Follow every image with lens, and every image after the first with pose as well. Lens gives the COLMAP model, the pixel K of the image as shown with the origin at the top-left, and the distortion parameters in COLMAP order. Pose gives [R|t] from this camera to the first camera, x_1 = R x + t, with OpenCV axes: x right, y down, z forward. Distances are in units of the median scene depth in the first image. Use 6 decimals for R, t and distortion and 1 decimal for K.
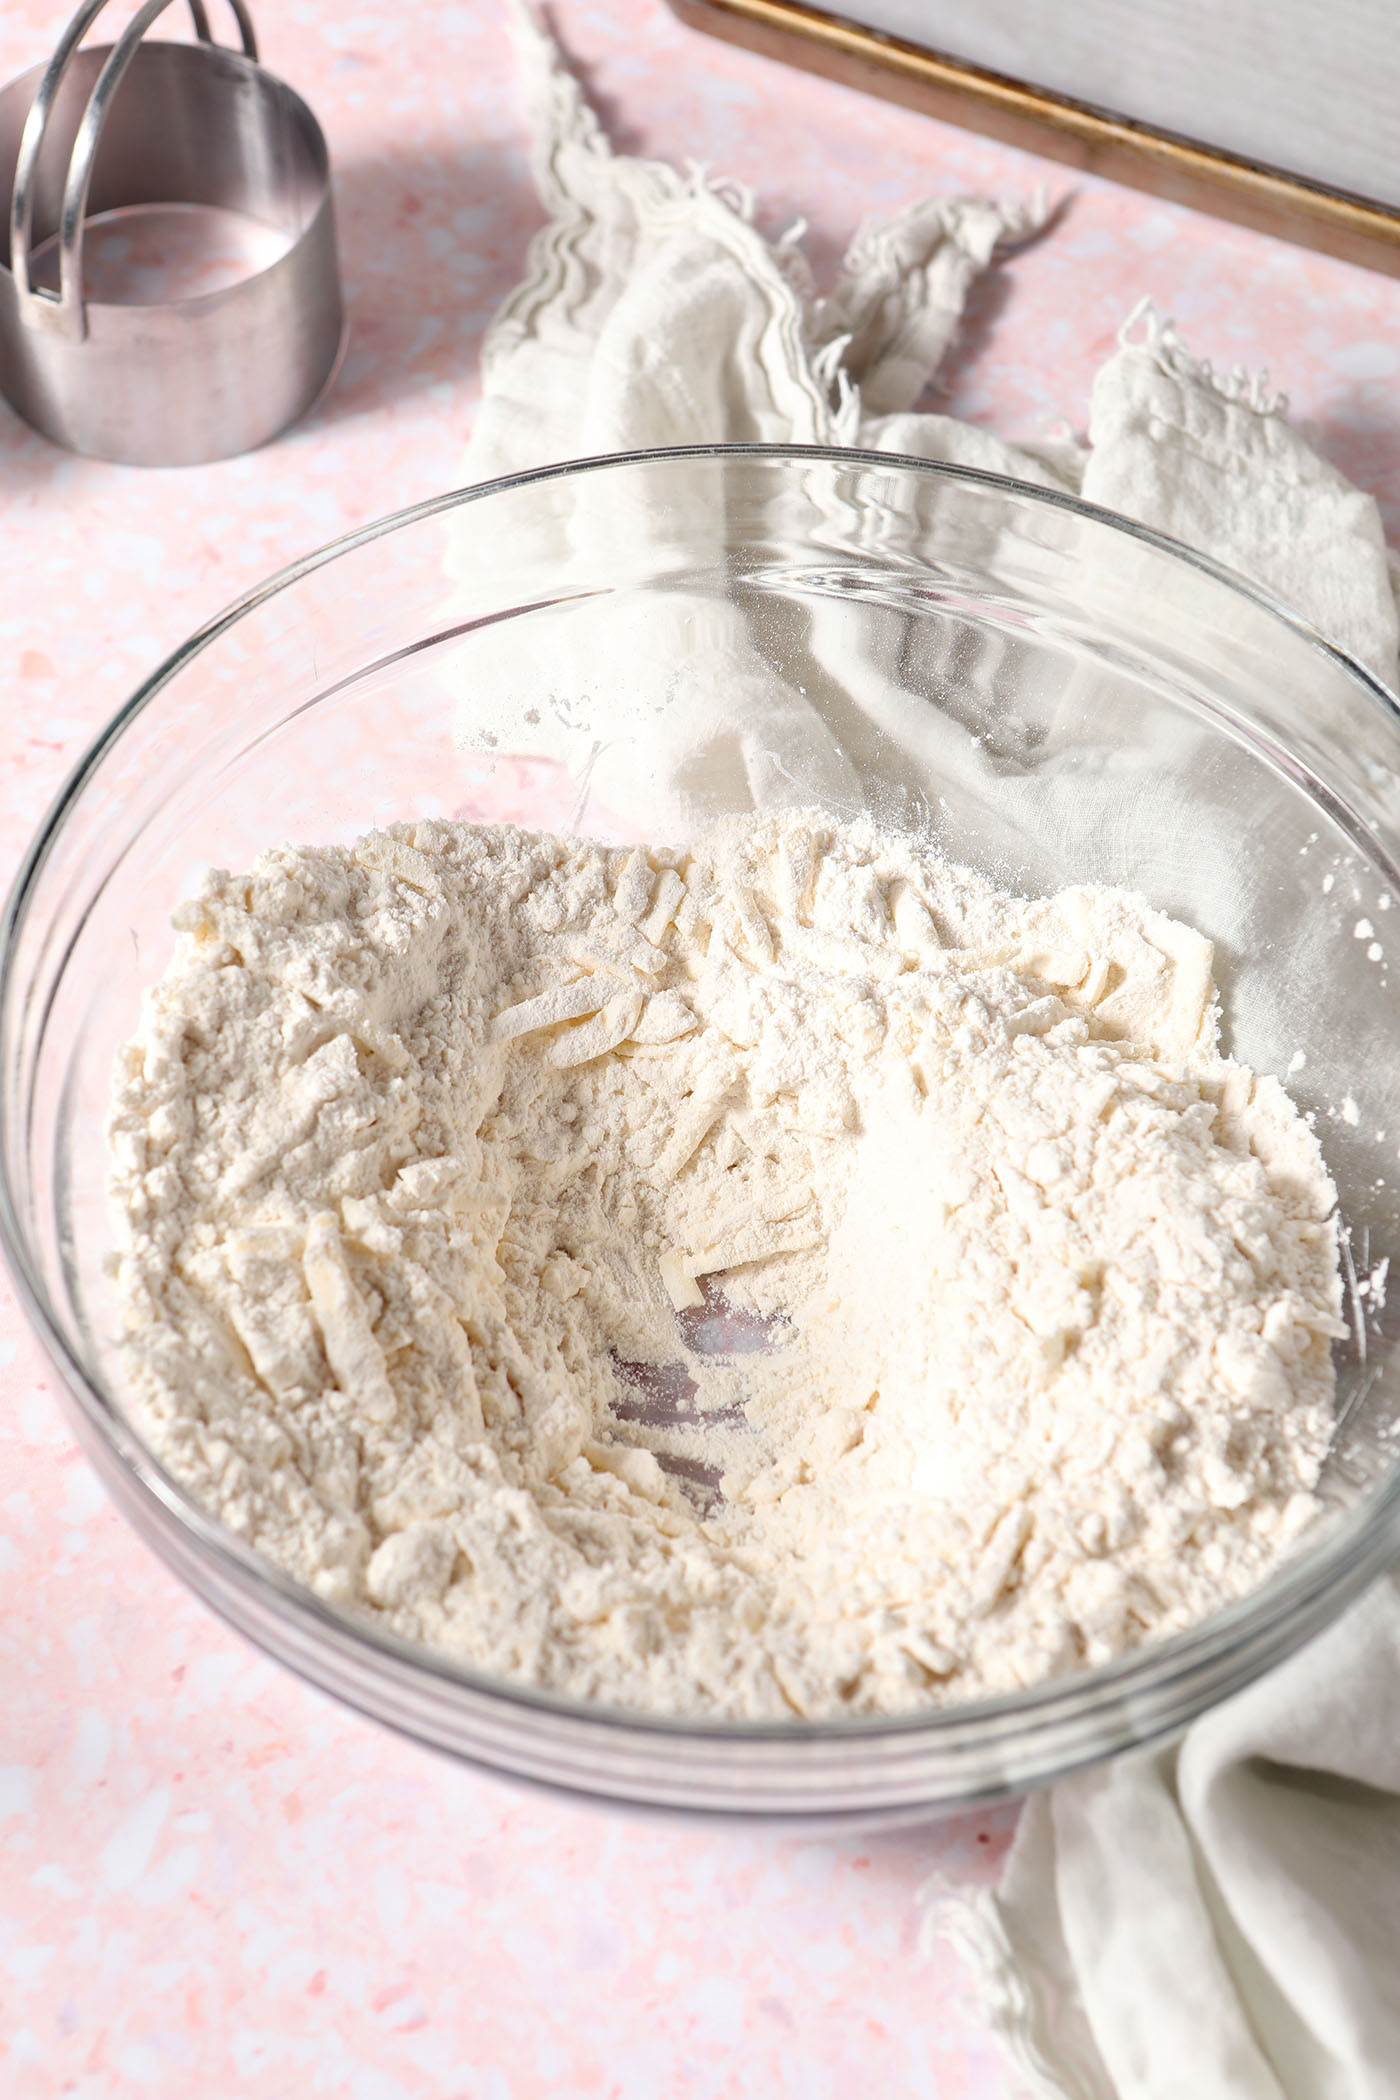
lens RADIAL K [[4165.5, 0, 697.8], [0, 4165.5, 1000.0], [0, 0, 1]] dist [0.386801, 0.187516]
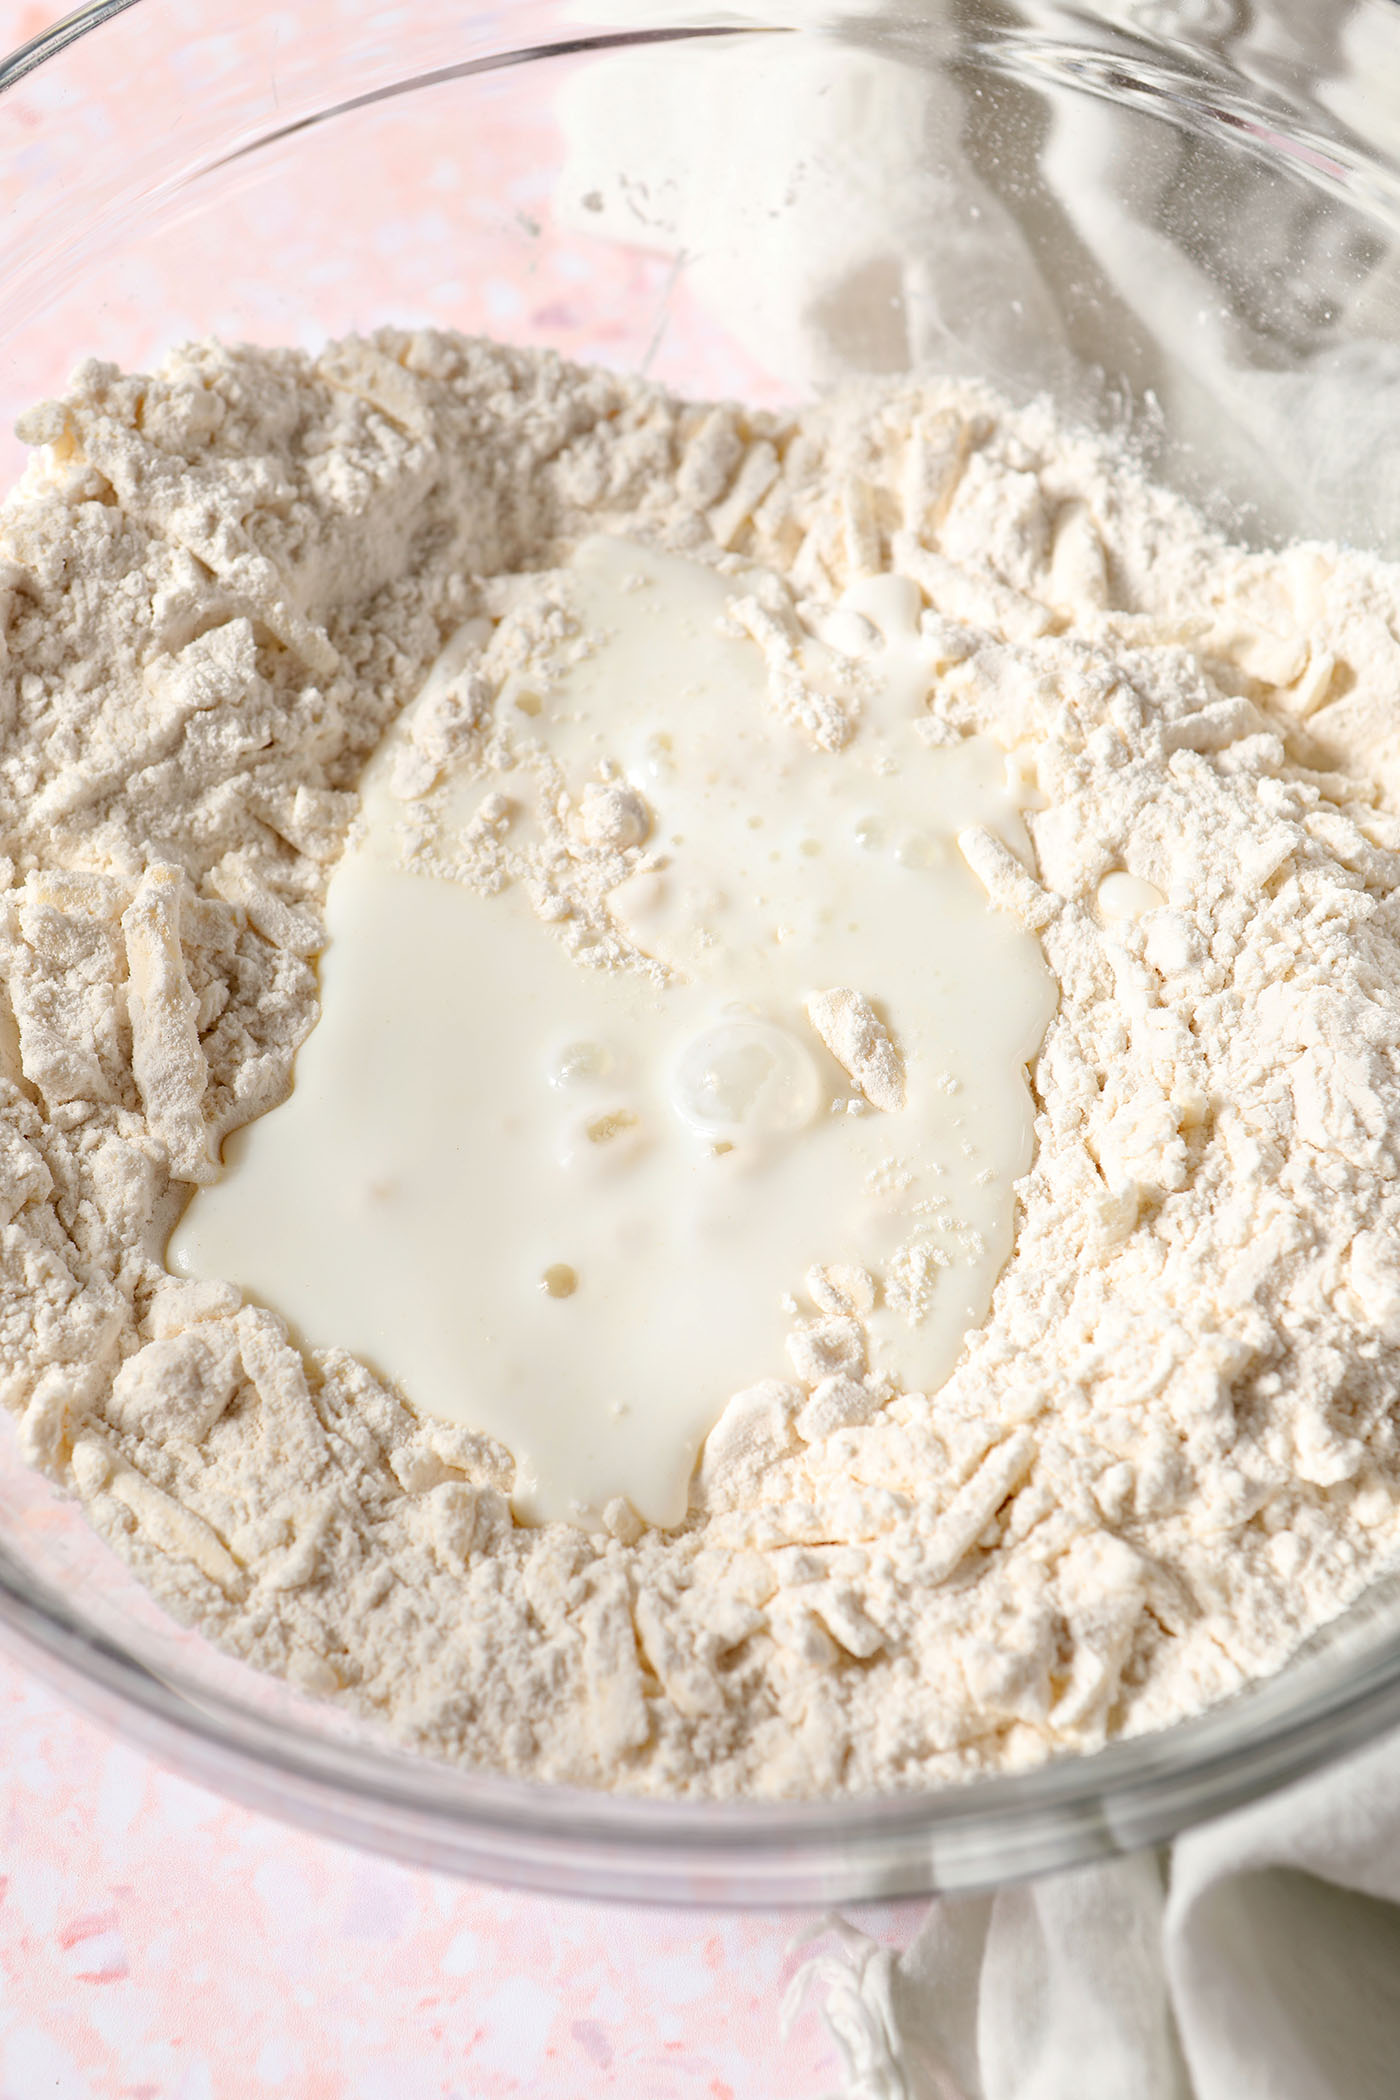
lens RADIAL K [[4165.5, 0, 697.8], [0, 4165.5, 1000.0], [0, 0, 1]] dist [0.386801, 0.187516]
pose [[0.981108, 0.152474, -0.119077, 0.090476], [-0.134814, 0.980286, 0.144448, -0.043180], [0.138754, -0.125666, 0.982321, 0.289519]]
